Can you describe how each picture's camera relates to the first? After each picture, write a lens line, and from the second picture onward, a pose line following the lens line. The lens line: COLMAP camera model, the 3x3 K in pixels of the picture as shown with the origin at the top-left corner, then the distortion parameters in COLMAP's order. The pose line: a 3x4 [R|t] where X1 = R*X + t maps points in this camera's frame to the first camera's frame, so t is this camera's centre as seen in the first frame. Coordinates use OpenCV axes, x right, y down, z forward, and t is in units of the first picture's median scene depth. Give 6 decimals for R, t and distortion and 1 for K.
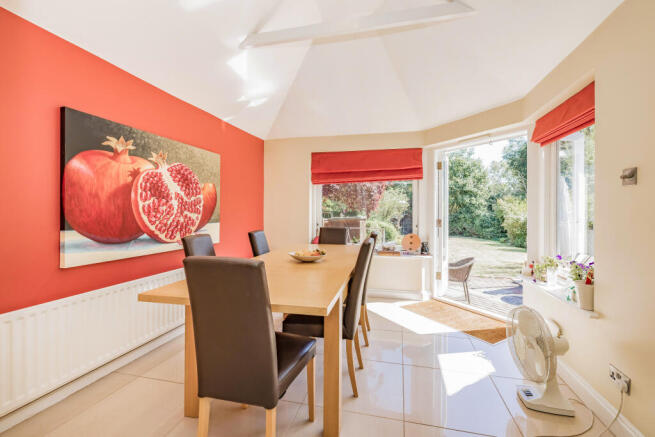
lens RADIAL K [[269.9, 0, 323.8], [0, 269.9, 213.0], [0, 0, 1]] dist [0.001638, 0.000023]
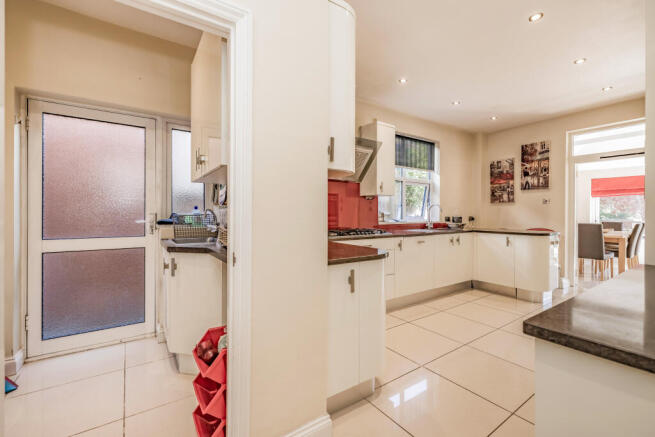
lens RADIAL K [[269.9, 0, 323.8], [0, 269.9, 213.0], [0, 0, 1]] dist [0.001638, 0.000023]
pose [[0.755380, 0.001019, -0.655286, -0.205570], [-0.006553, 0.999961, -0.005999, 0.013833], [0.655254, 0.008825, 0.755357, -1.413979]]
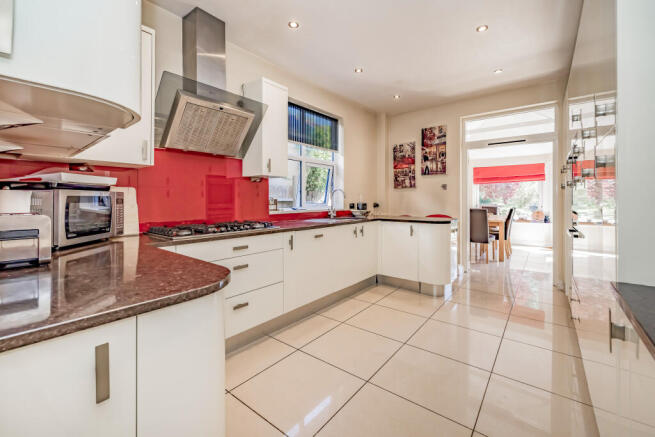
lens RADIAL K [[280.9, 0, 327.6], [0, 280.9, 198.1], [0, 0, 1]] dist [0.000175, 0.000013]
pose [[0.925537, -0.004959, -0.378624, -0.248551], [0.000354, 0.999925, -0.012230, 0.011677], [0.378656, 0.011186, 0.925470, -1.194426]]
